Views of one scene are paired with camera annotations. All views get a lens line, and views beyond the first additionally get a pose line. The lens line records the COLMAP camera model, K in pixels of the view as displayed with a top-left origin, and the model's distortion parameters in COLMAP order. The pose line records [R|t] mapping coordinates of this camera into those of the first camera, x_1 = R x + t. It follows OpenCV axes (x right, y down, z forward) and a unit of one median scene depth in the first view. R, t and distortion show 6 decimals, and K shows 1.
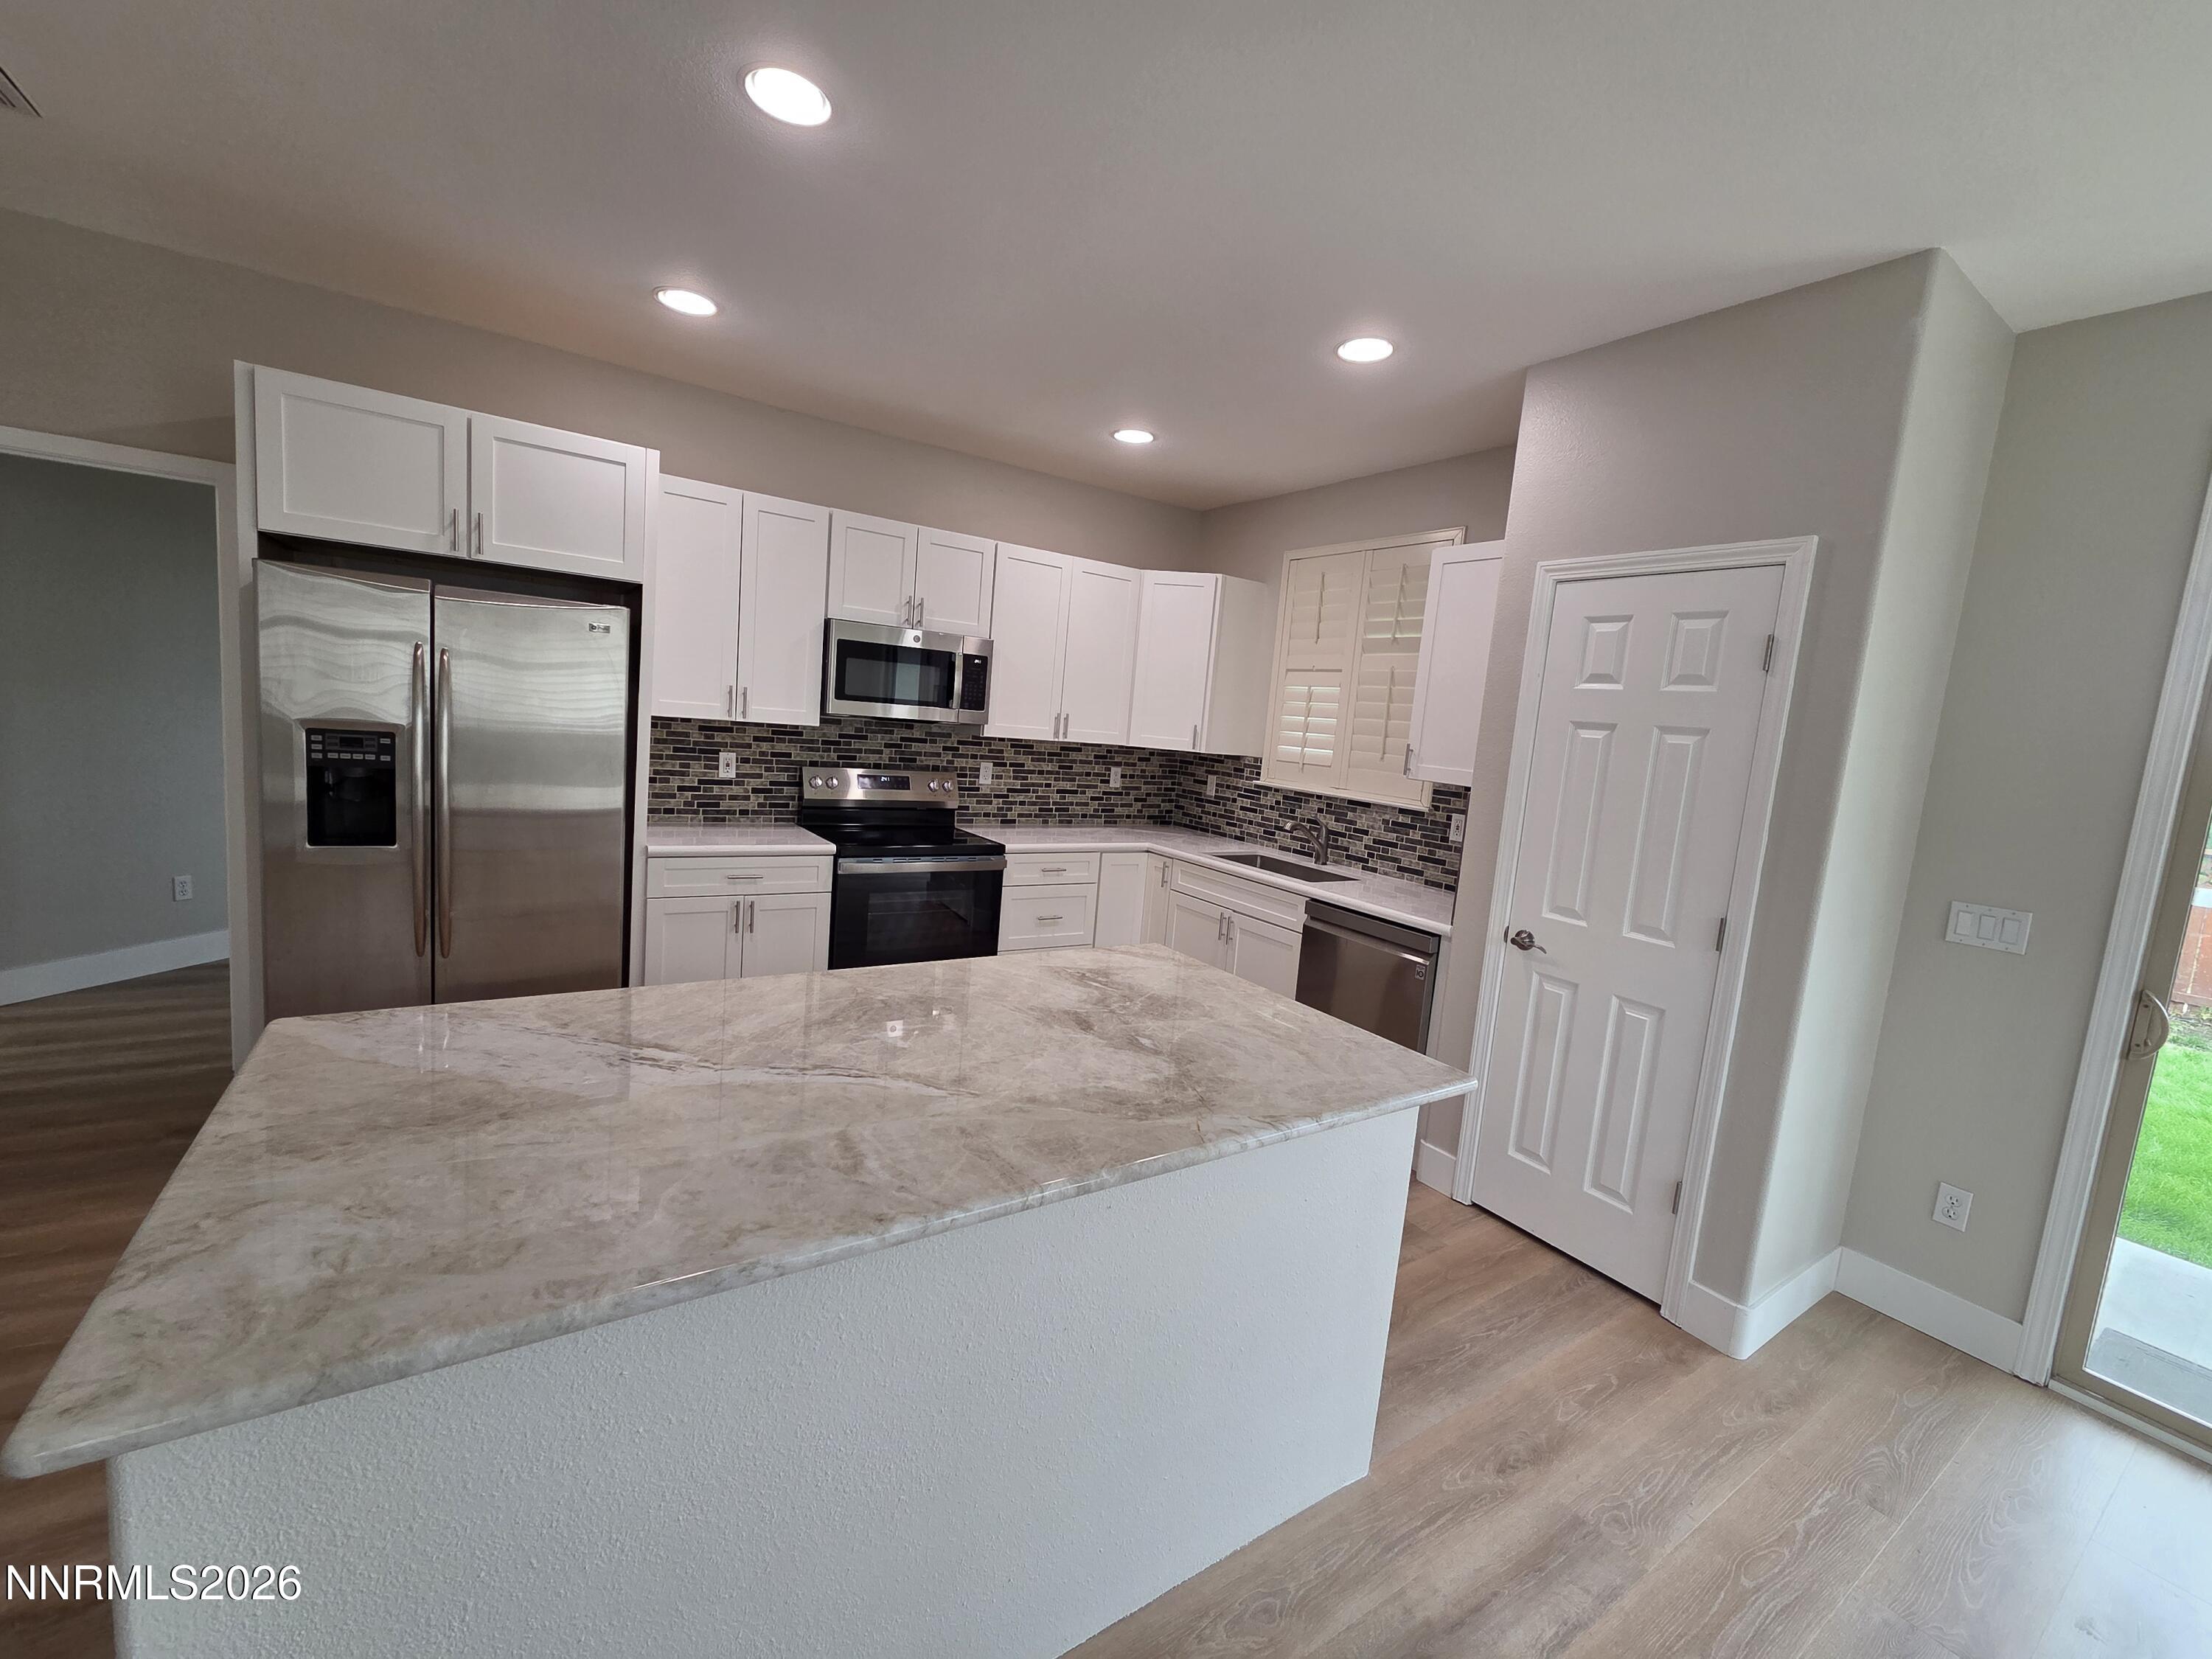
lens RADIAL K [[899.9, 0, 1111.7], [0, 899.9, 821.7], [0, 0, 1]] dist [0.003901, -0.000916]
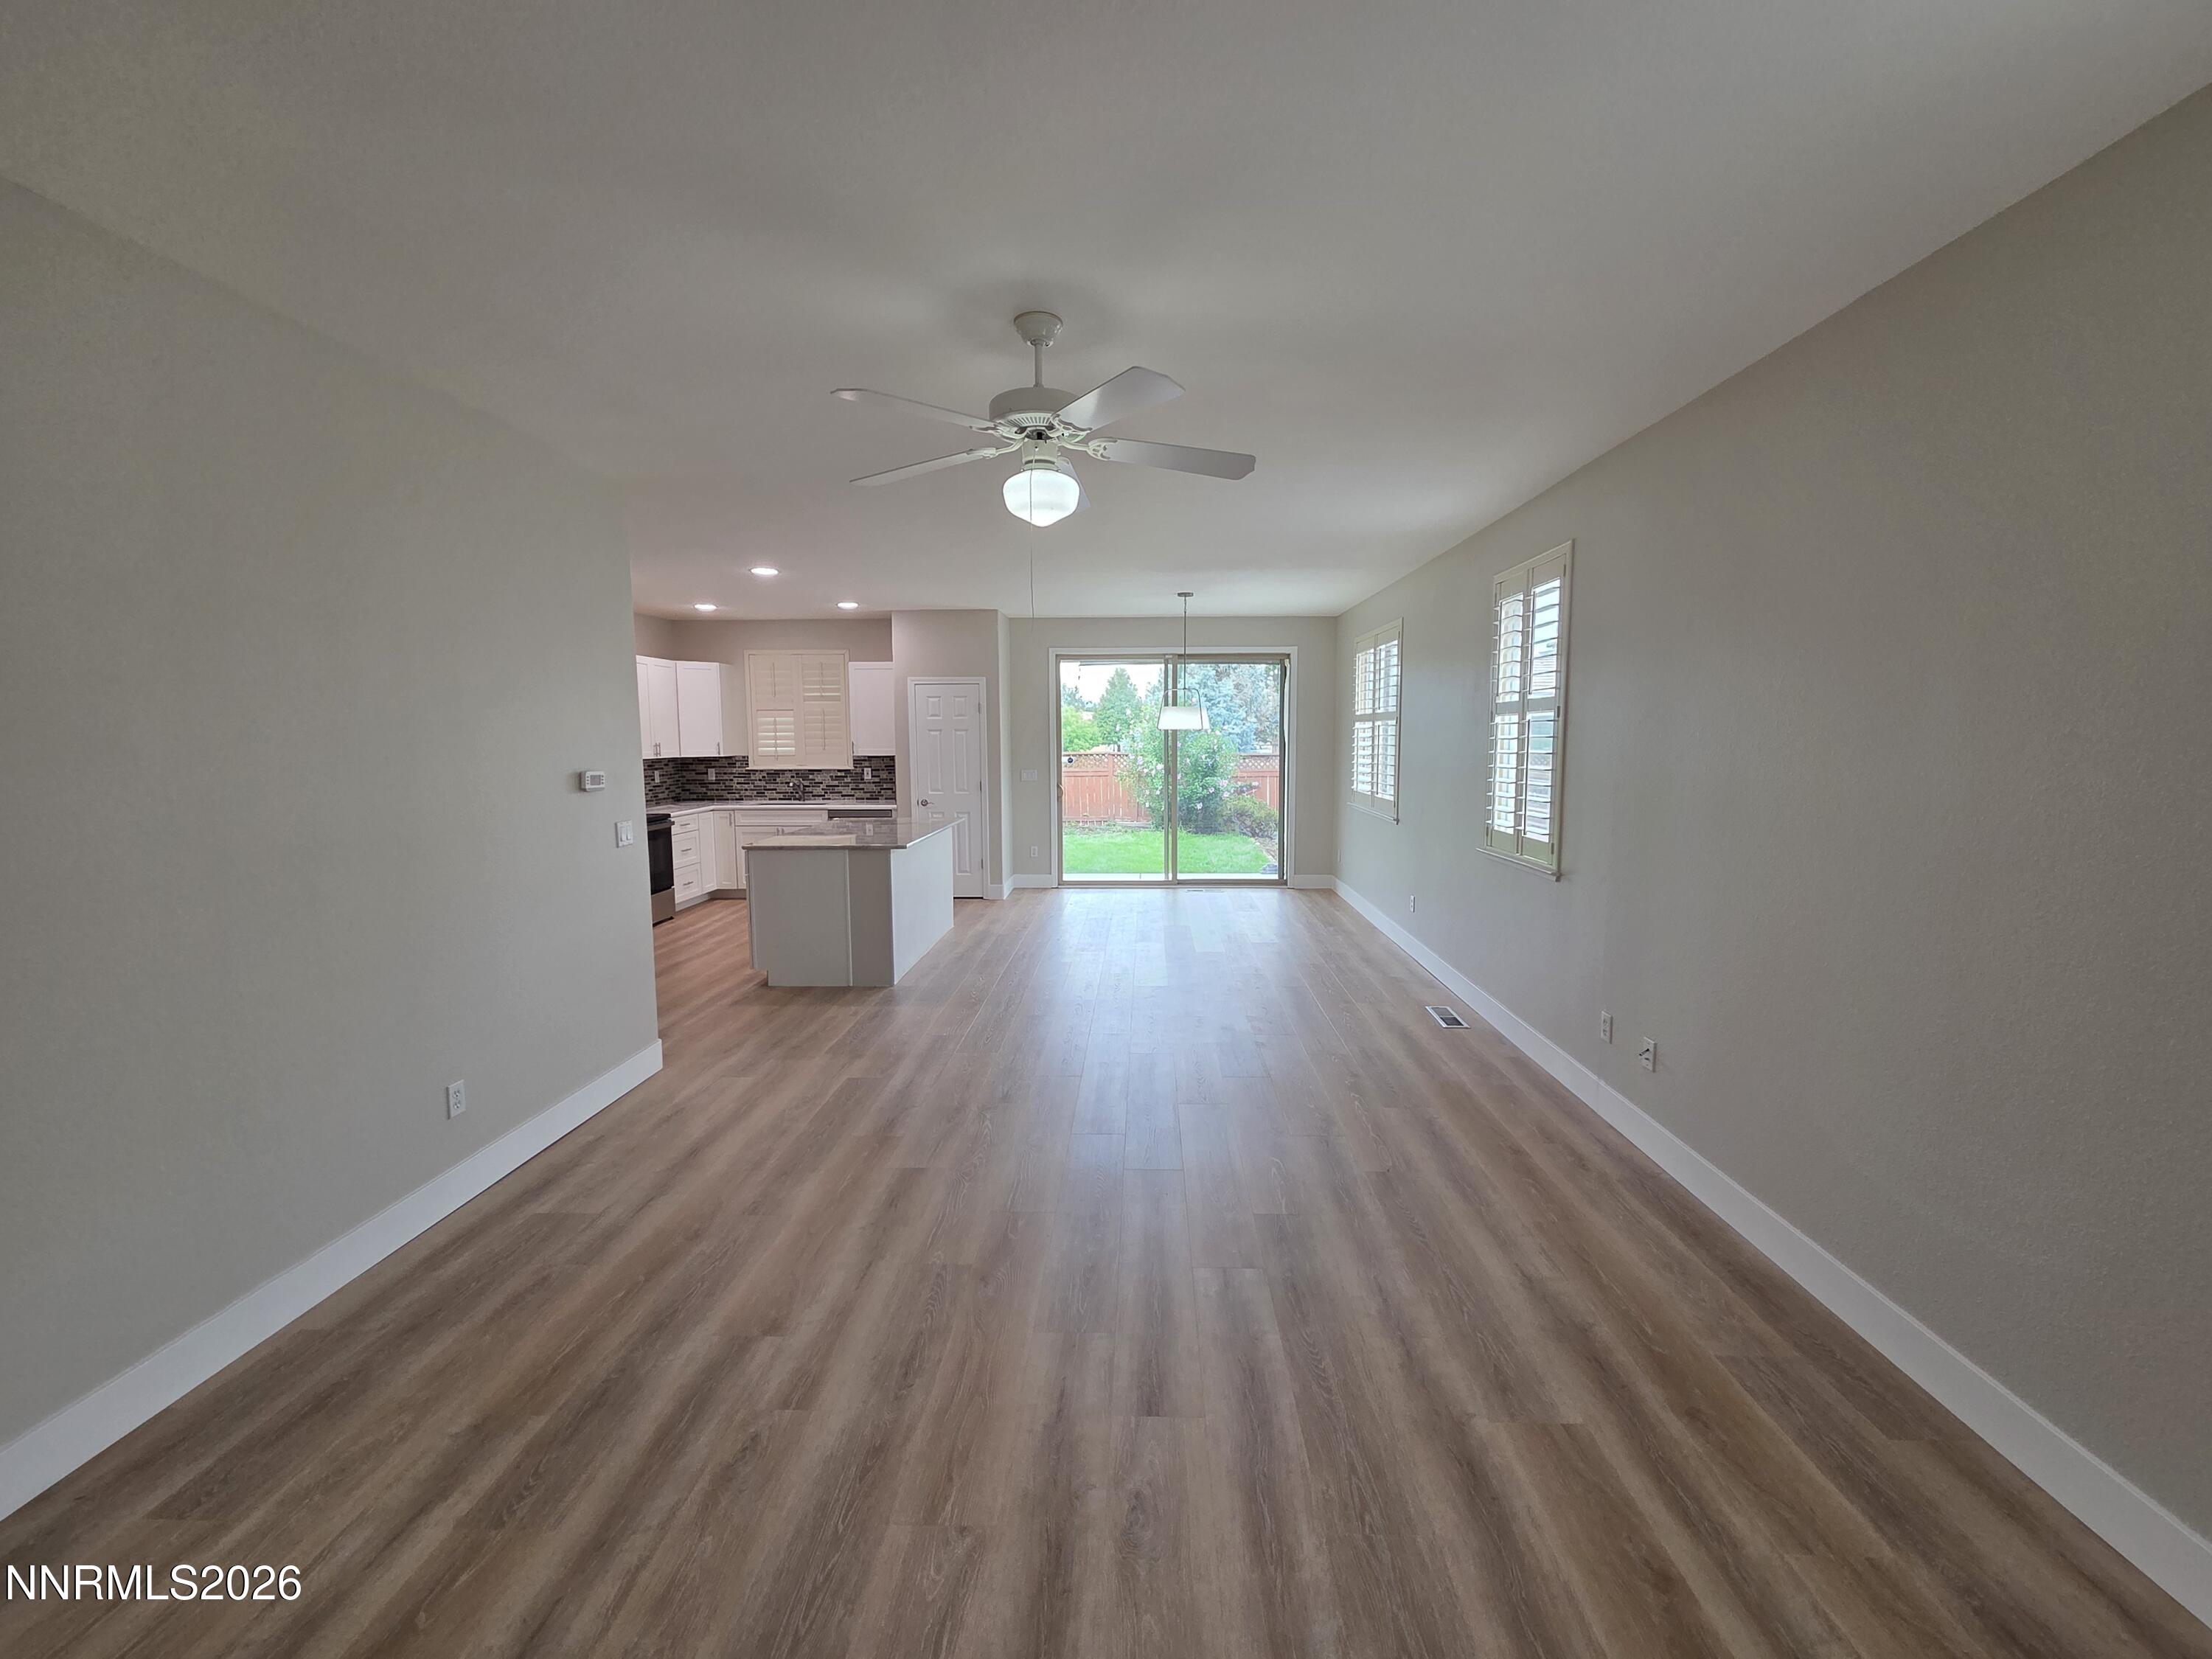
lens RADIAL K [[899.9, 0, 1107.2], [0, 899.9, 814.2], [0, 0, 1]] dist [0.003901, -0.000916]
pose [[0.587915, -0.162889, 0.792353, -1.250263], [0.150161, 0.984468, 0.090966, -0.009553], [-0.794863, 0.065501, 0.603243, -1.029427]]
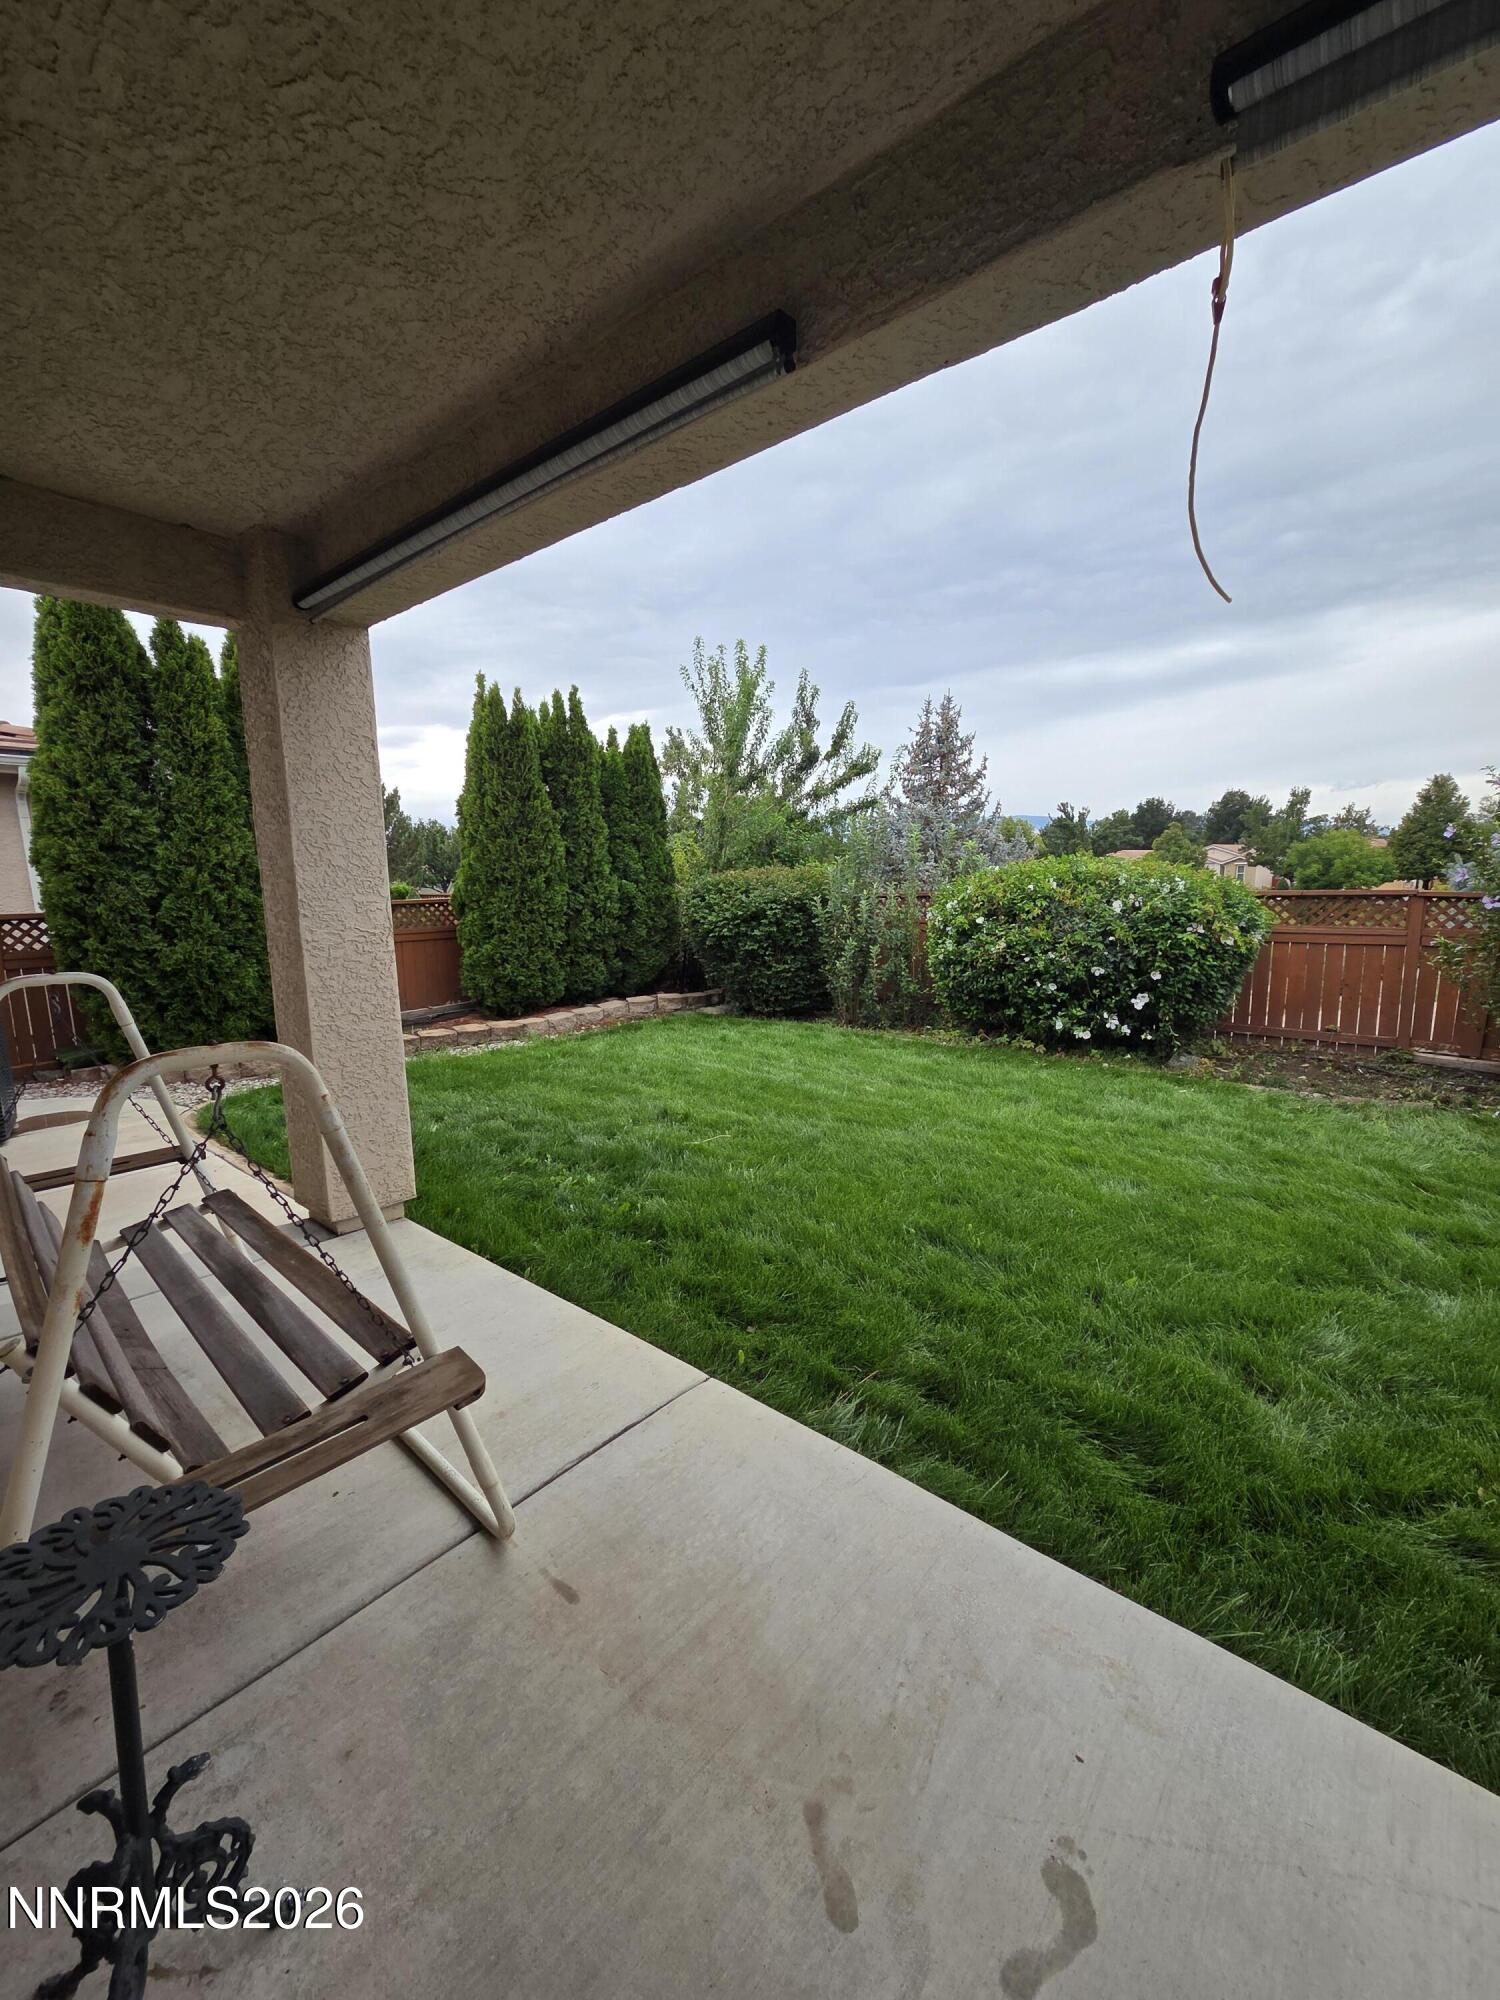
lens RADIAL K [[813.7, 0, 756.8], [0, 813.7, 1005.8], [0, 0, 1]] dist [0.003901, -0.000916]
pose [[0.958662, -0.138684, 0.248463, 0.907841], [0.124665, 0.989628, 0.071376, 0.048863], [-0.255784, -0.037451, 0.966008, 0.585995]]
